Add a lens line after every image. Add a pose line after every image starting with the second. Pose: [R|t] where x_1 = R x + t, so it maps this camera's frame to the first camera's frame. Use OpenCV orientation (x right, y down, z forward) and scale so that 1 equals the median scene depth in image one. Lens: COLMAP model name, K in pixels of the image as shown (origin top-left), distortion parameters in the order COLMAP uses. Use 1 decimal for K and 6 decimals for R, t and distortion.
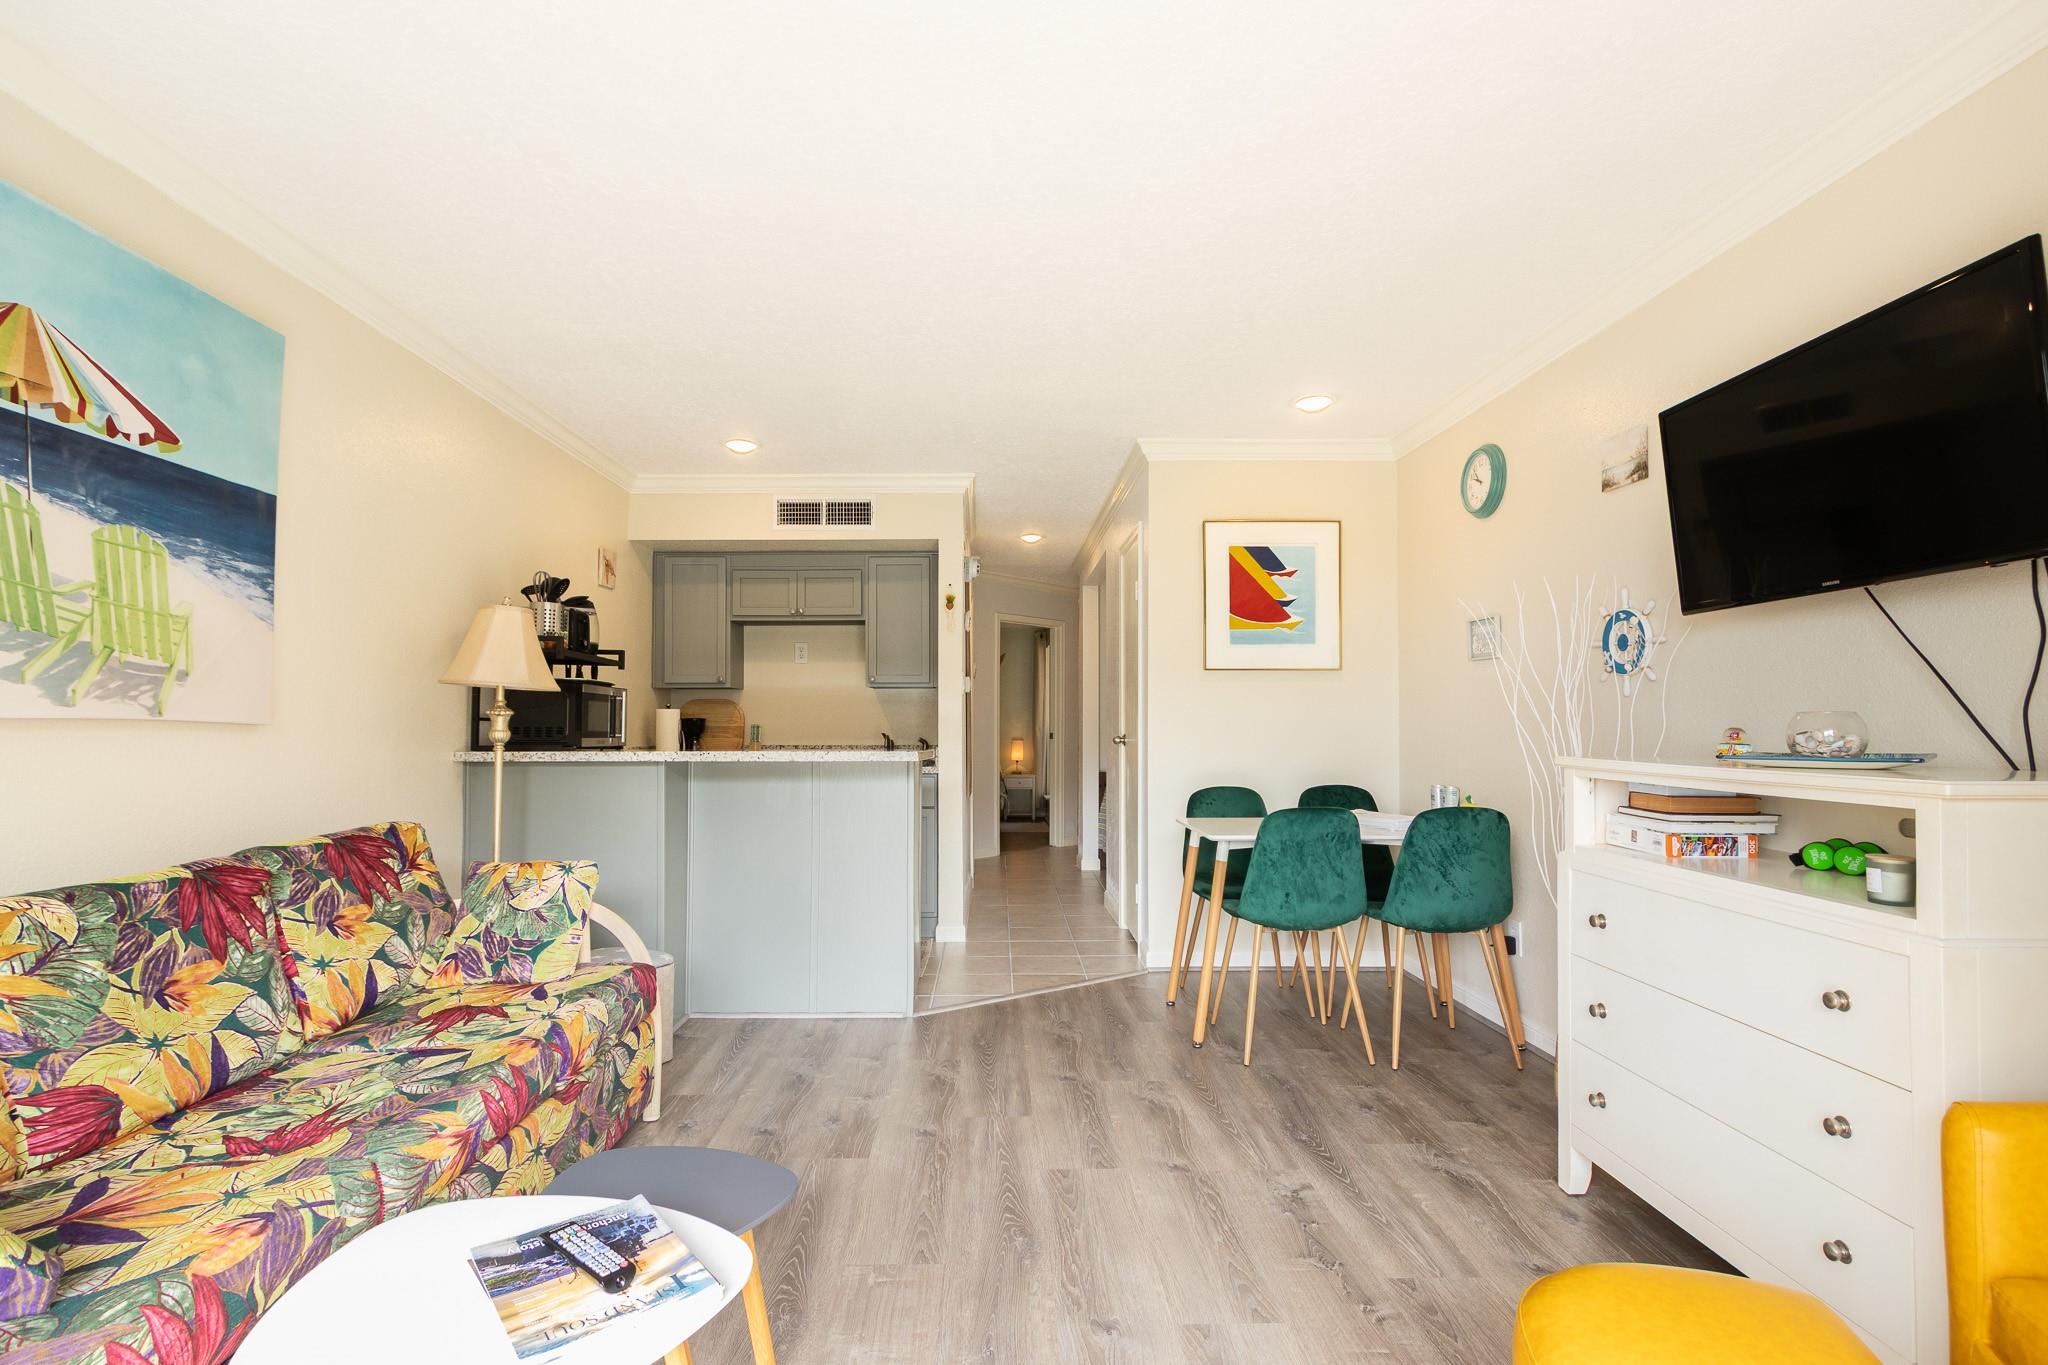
lens RADIAL K [[946.9, 0, 1008.2], [0, 946.9, 700.3], [0, 0, 1]] dist [0.002460, 0.001020]
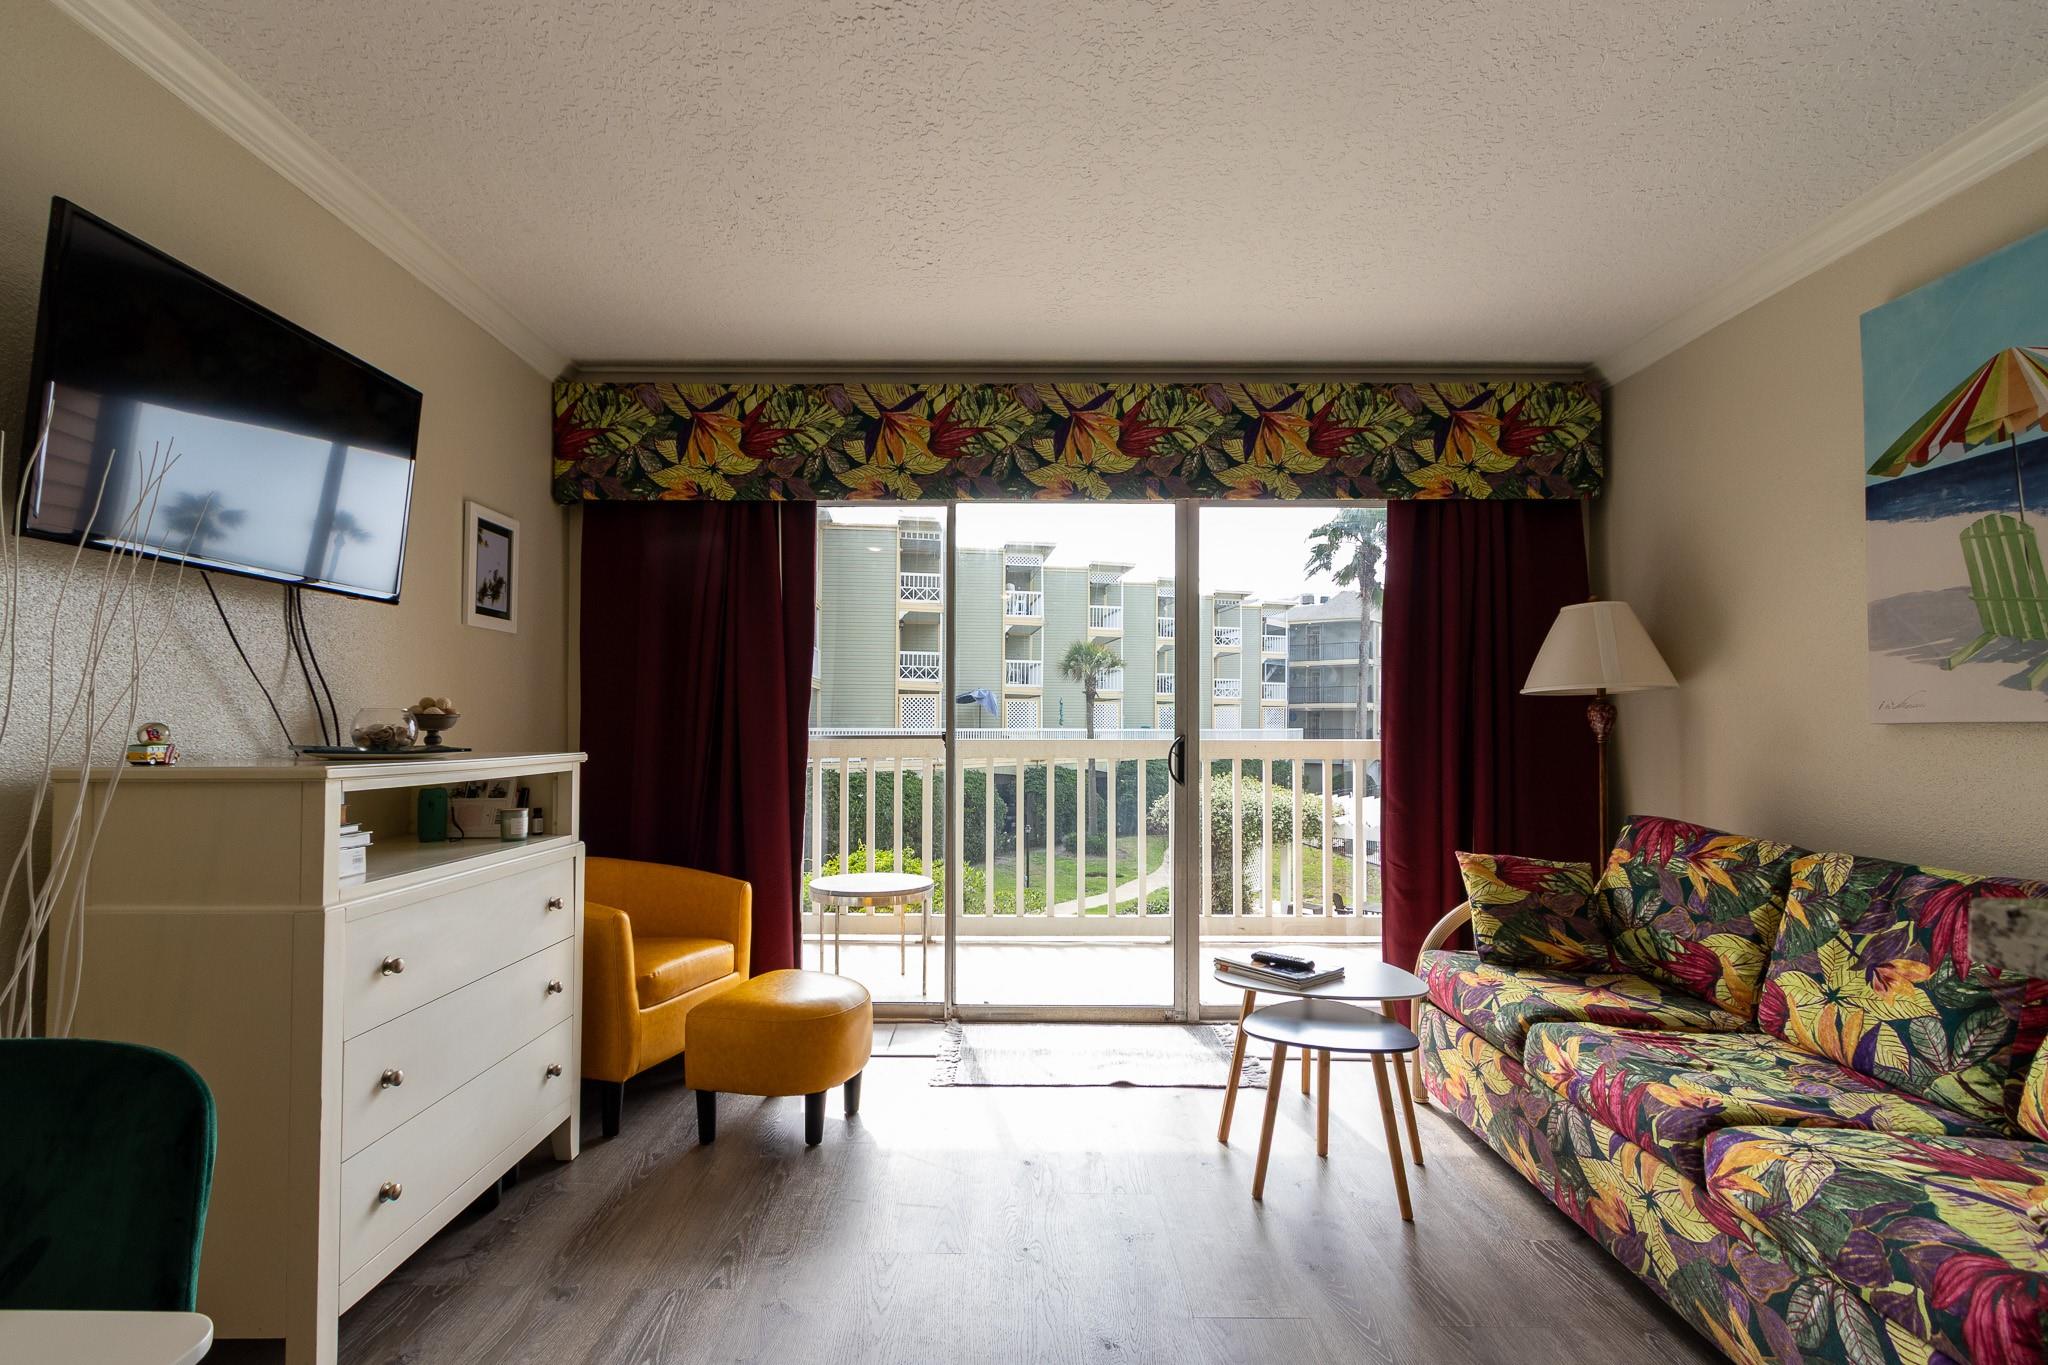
lens RADIAL K [[971.9, 0, 1006.9], [0, 971.9, 701.4], [0, 0, 1]] dist [0.002564, 0.000315]
pose [[-0.999747, -0.003971, 0.022143, 0.083494], [-0.005045, 0.998803, -0.048647, 0.045048], [-0.021923, -0.048746, -0.998571, 1.737227]]
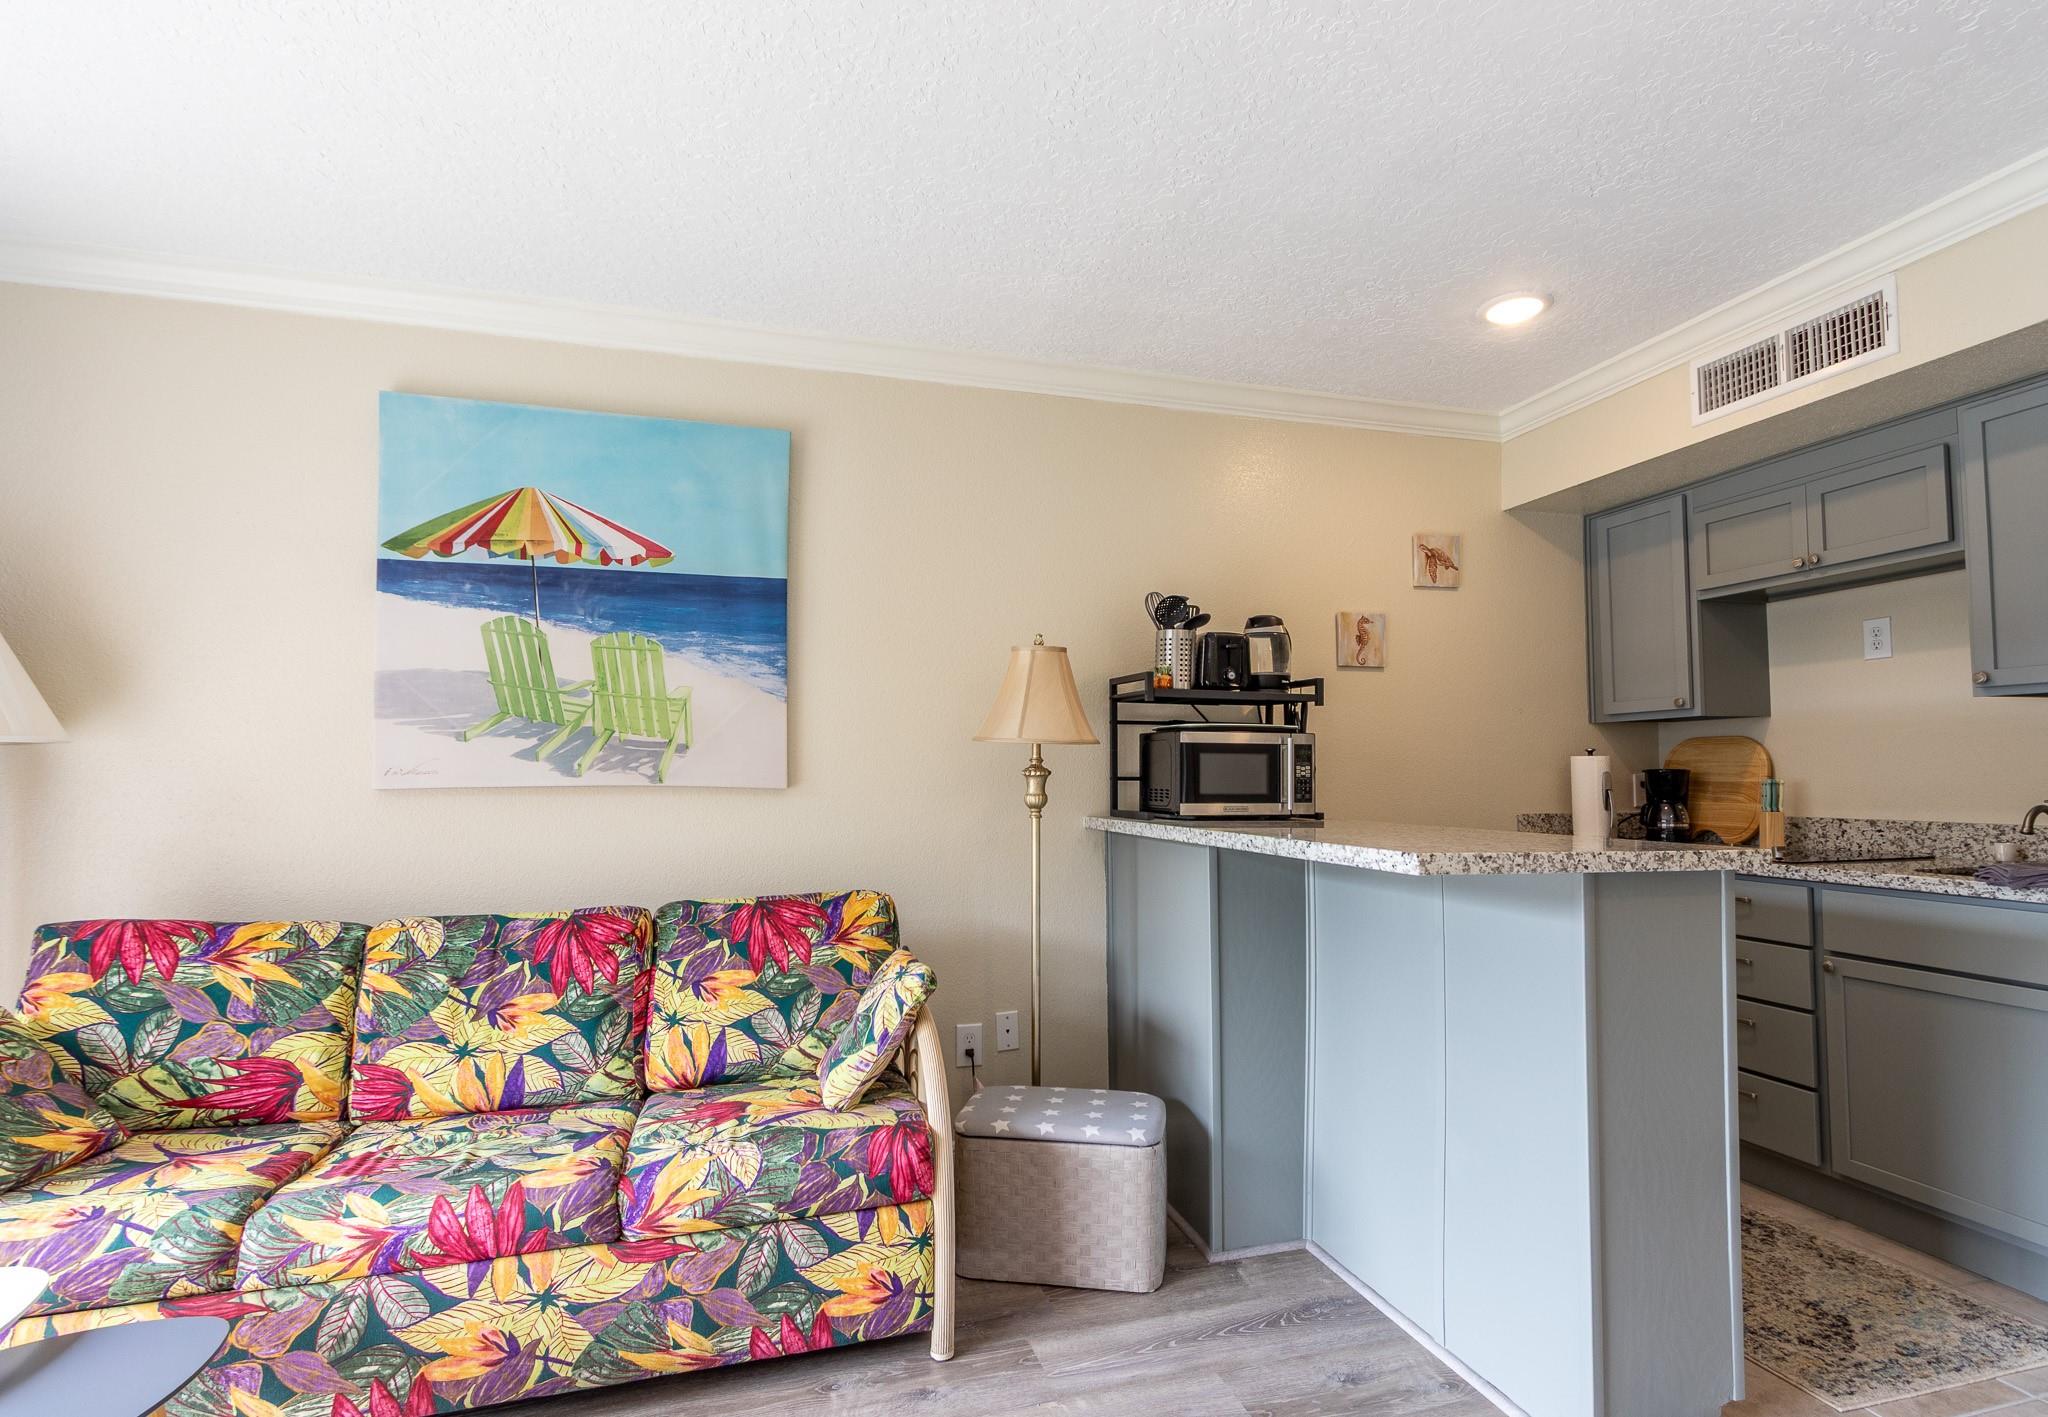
lens RADIAL K [[1020.7, 0, 1034.9], [0, 1020.7, 731.3], [0, 0, 1]] dist [0.018084, -0.008979]
pose [[0.275266, -0.042859, -0.960412, 0.471667], [0.031655, 0.998868, -0.035502, 0.011810], [0.960847, -0.020629, 0.276311, 1.043937]]
